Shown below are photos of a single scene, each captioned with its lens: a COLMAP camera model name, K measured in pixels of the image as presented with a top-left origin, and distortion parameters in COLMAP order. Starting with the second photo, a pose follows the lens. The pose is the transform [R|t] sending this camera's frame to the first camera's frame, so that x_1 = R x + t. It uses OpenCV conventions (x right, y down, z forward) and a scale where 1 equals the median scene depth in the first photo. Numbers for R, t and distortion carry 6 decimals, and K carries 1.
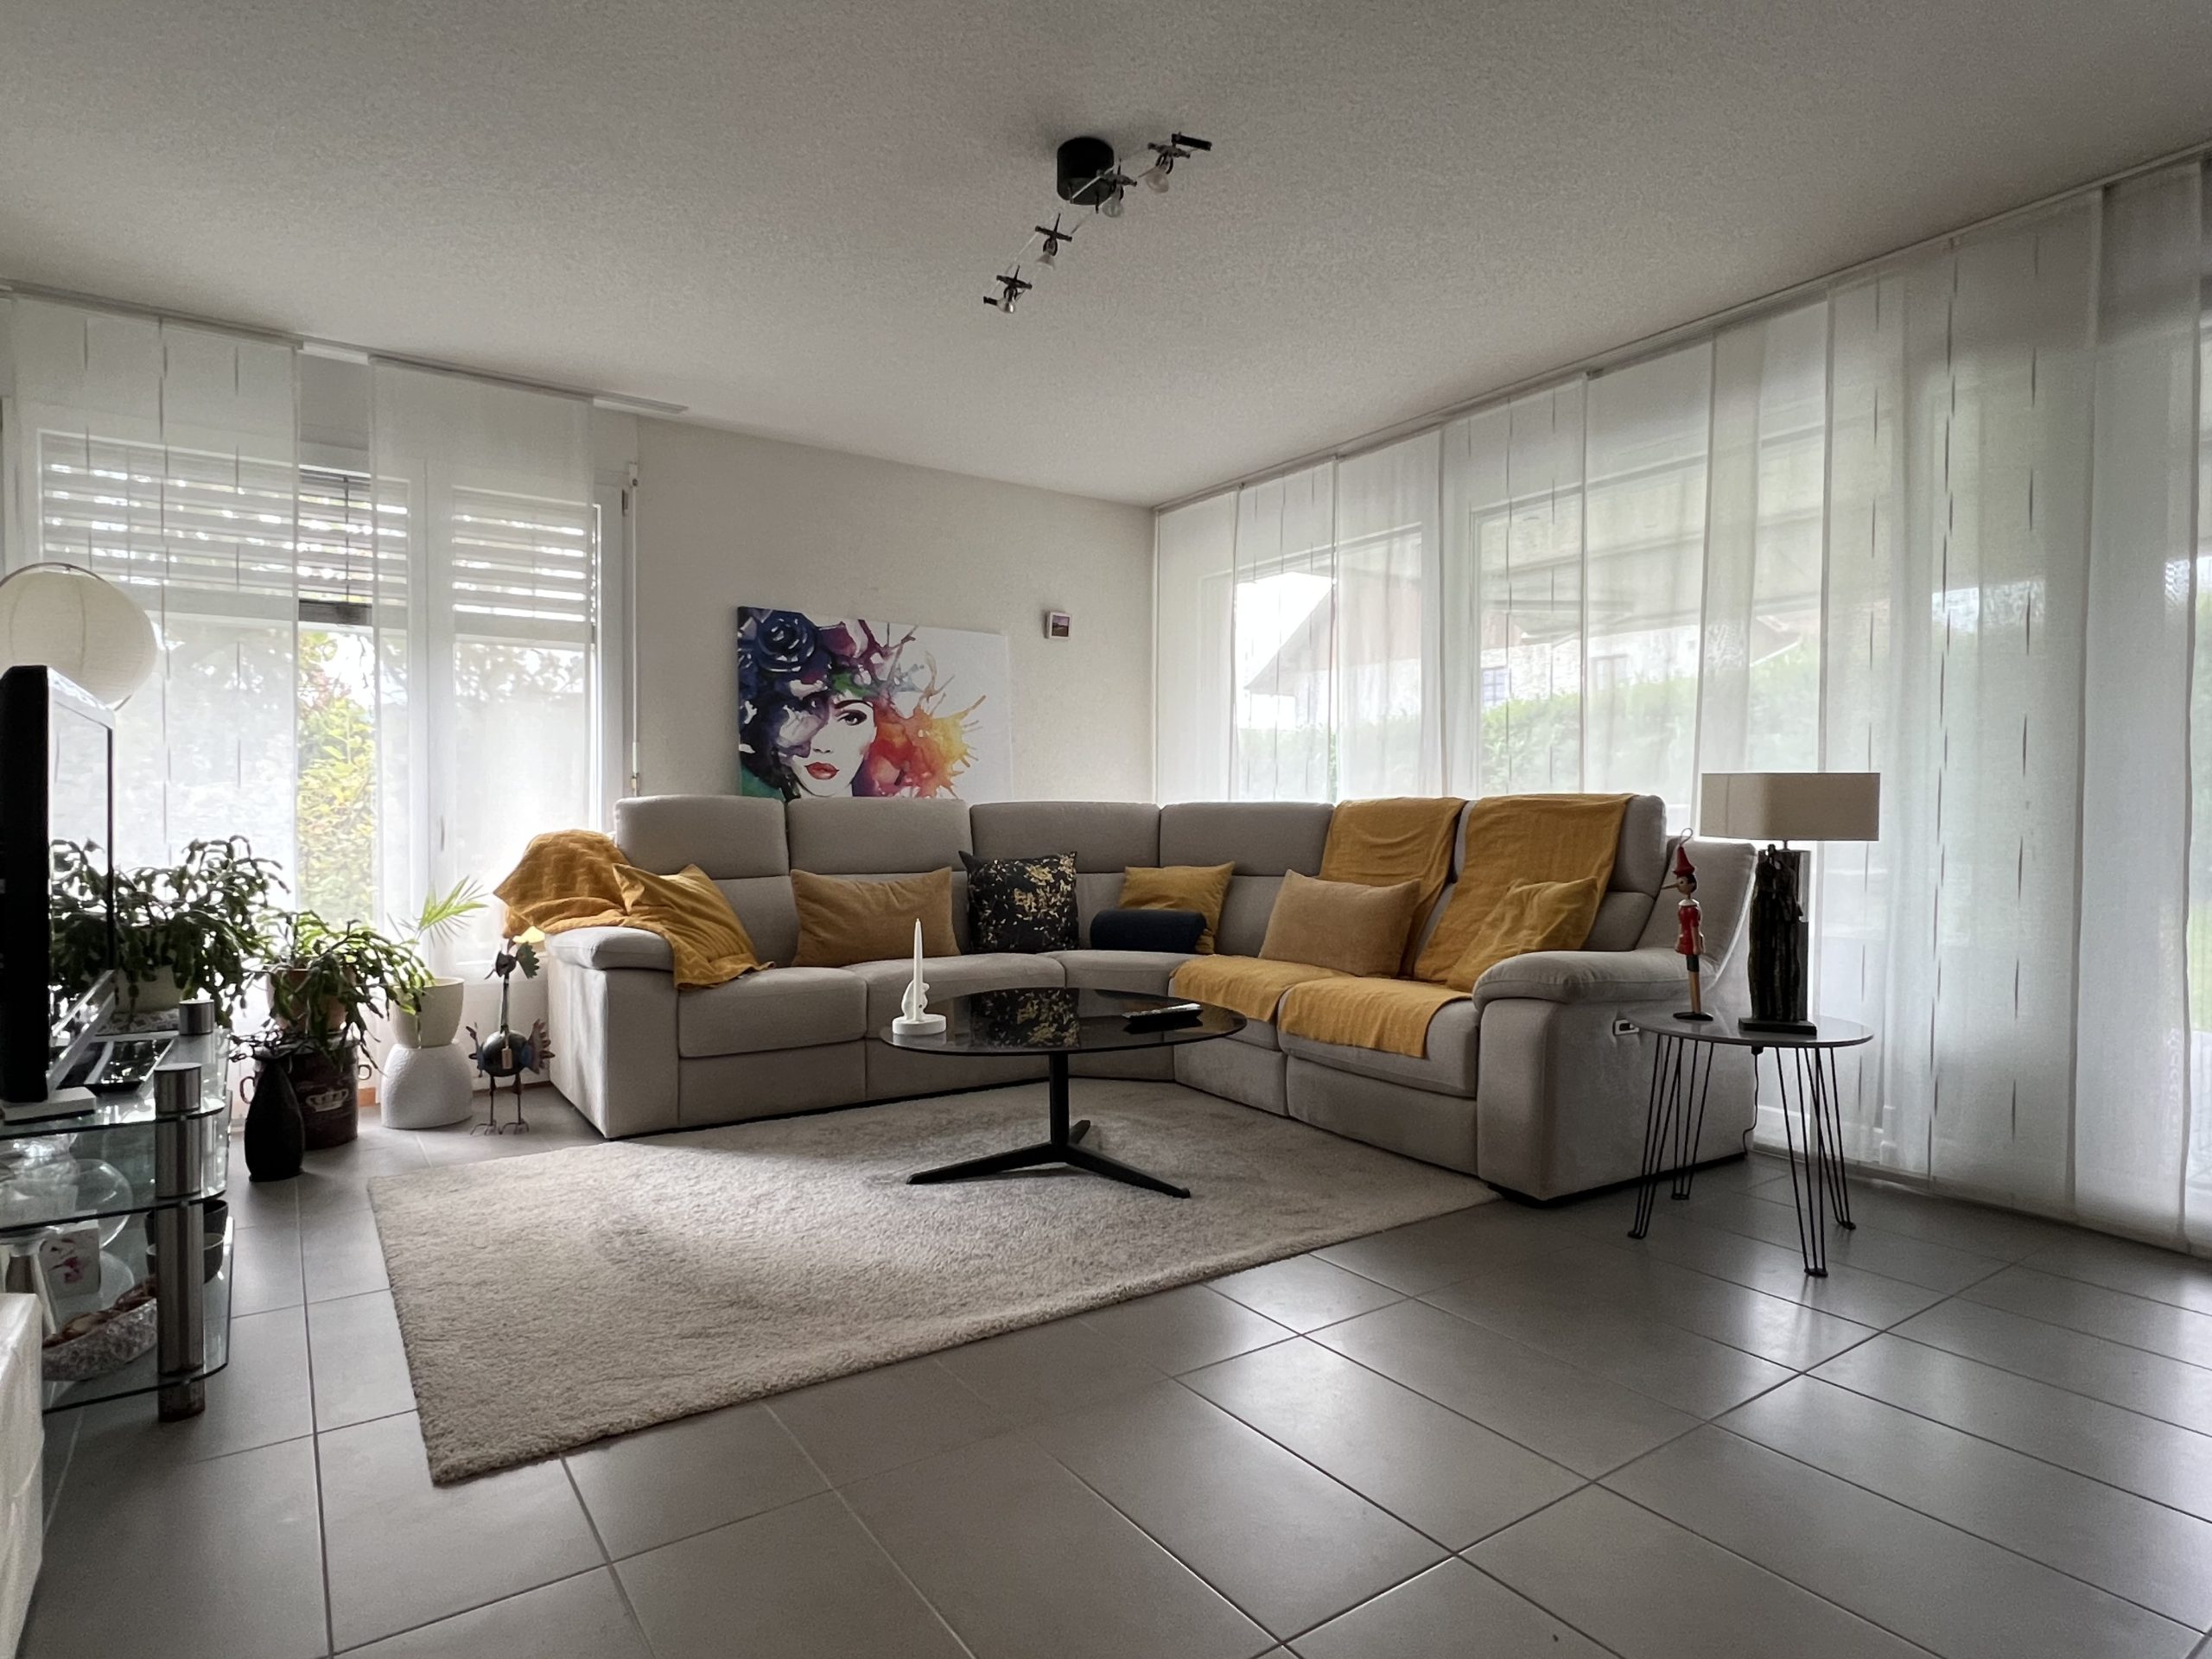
lens RADIAL K [[1228.0, 0, 1112.9], [0, 1228.0, 833.1], [0, 0, 1]] dist [-0.002362, 0.001549]
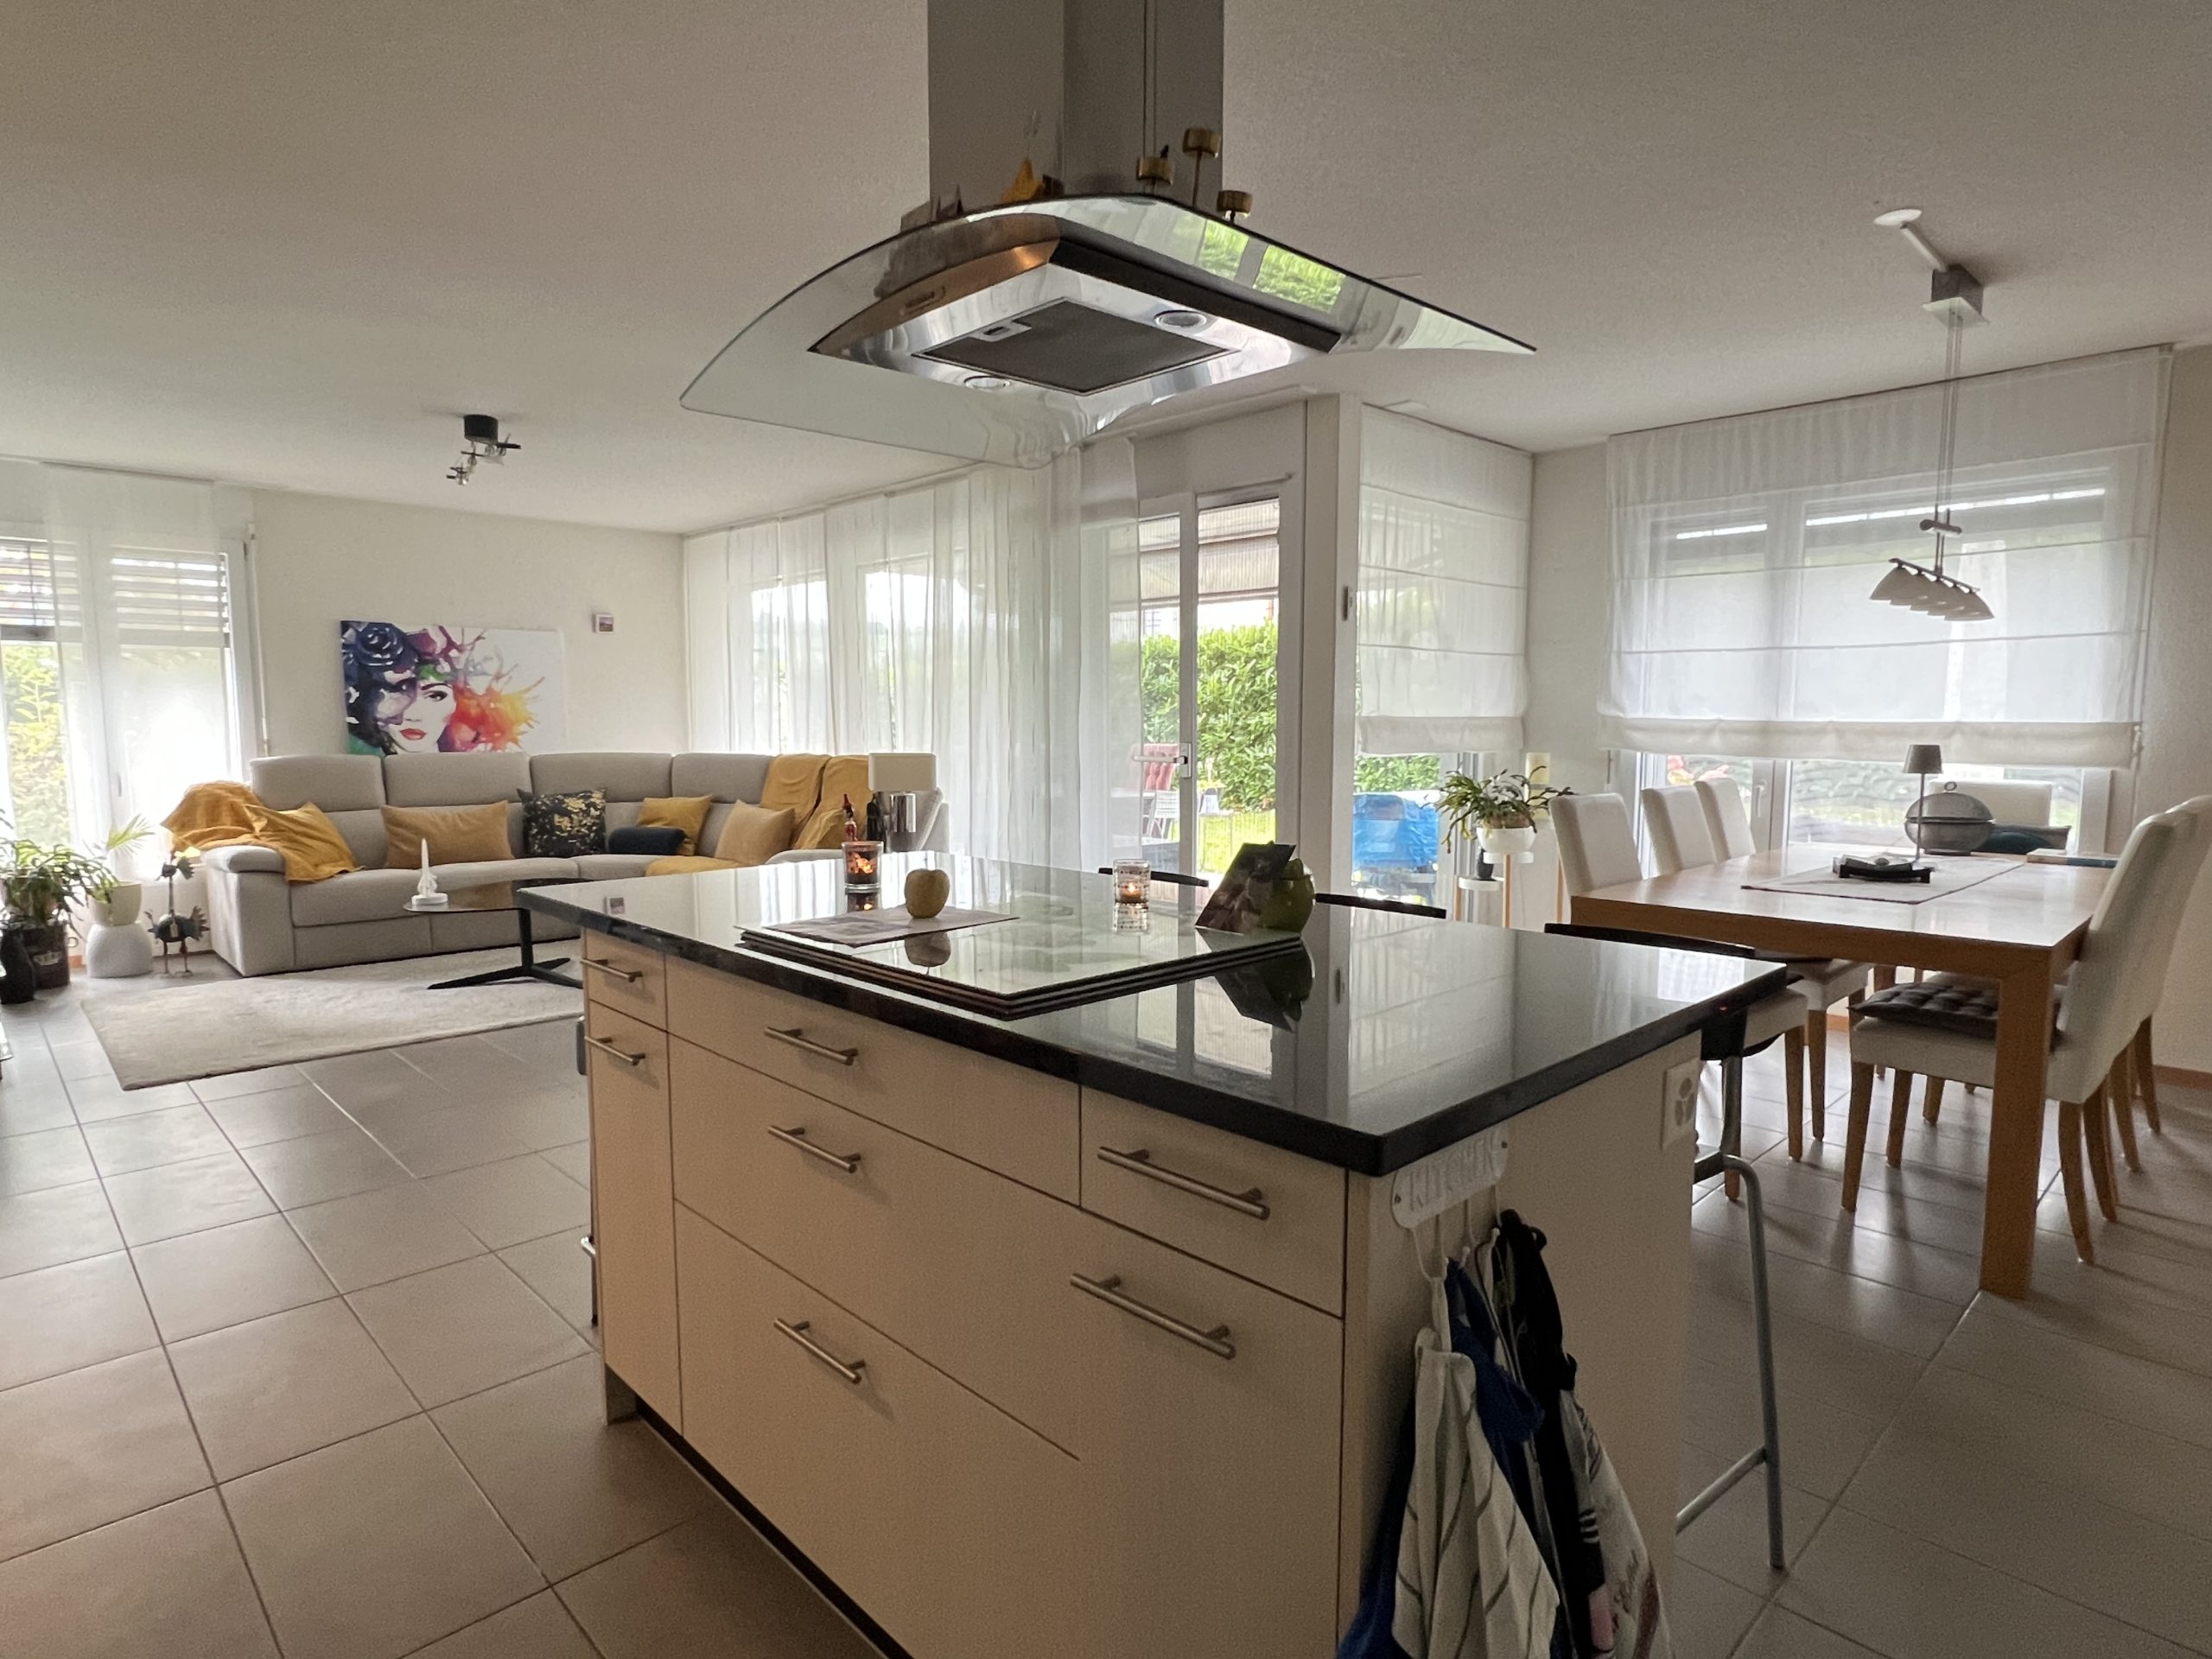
lens RADIAL K [[1228.0, 0, 1100.9], [0, 1228.0, 839.5], [0, 0, 1]] dist [-0.002362, 0.001549]
pose [[0.987084, -0.017605, 0.159231, 0.359298], [0.004345, 0.996520, 0.083244, -0.048274], [-0.160143, -0.081477, 0.983726, -0.607217]]
